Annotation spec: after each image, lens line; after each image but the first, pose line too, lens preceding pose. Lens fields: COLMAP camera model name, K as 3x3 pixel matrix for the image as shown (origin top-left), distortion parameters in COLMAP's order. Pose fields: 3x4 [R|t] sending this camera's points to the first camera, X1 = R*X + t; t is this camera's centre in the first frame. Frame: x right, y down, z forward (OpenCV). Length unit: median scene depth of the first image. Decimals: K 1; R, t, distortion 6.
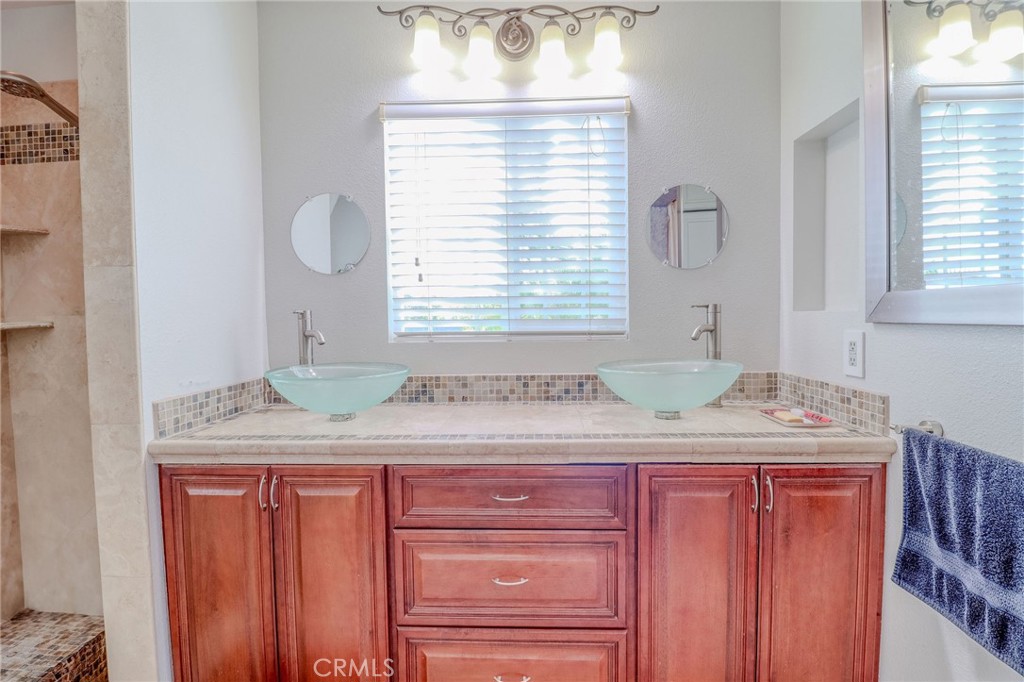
lens RADIAL K [[470.7, 0, 519.9], [0, 470.7, 335.8], [0, 0, 1]] dist [-0.001988, -0.012455]
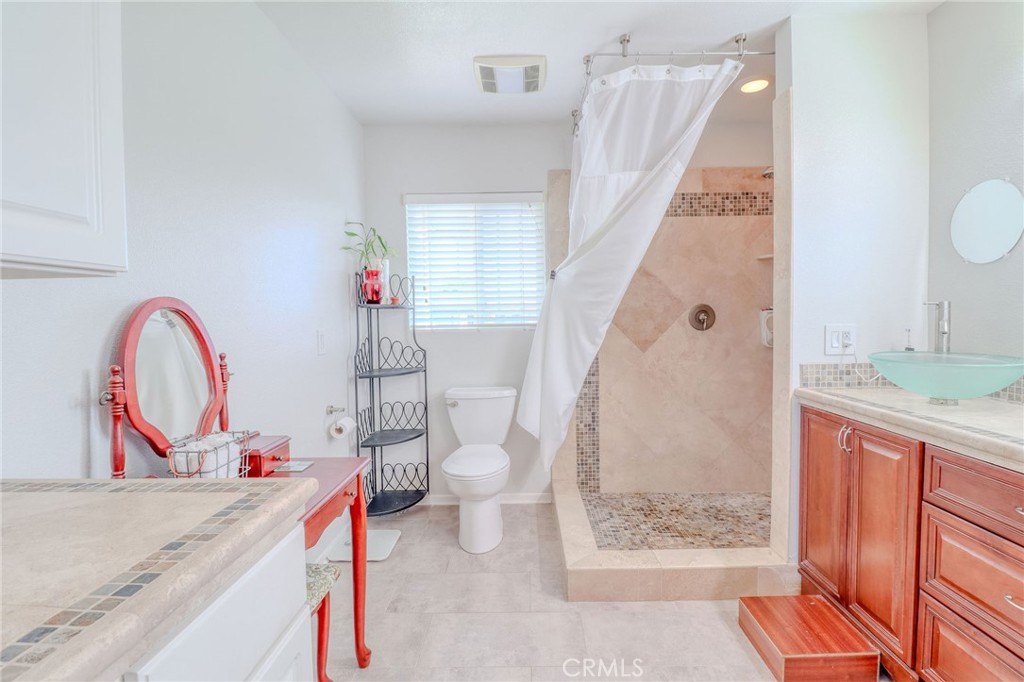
lens RADIAL K [[455.0, 0, 534.5], [0, 455.0, 335.4], [0, 0, 1]] dist [0.000184, -0.011541]
pose [[0.061469, 0.053649, -0.996666, 0.684906], [-0.025299, 0.998317, 0.052178, -0.009115], [0.997788, 0.022007, 0.062722, 0.013090]]
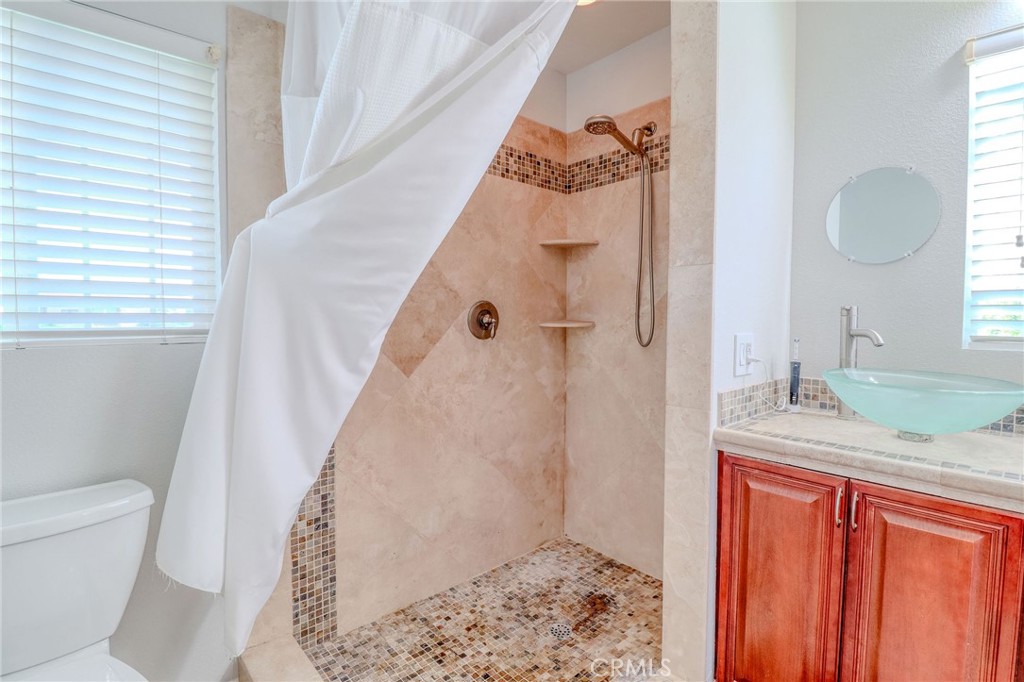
lens RADIAL K [[475.2, 0, 520.0], [0, 475.2, 335.6], [0, 0, 1]] dist [0.001811, -0.014565]
pose [[0.706690, 0.047557, -0.705923, -0.349001], [-0.042980, 0.998781, 0.024260, 0.008216], [0.706216, 0.013197, 0.707873, -0.084070]]
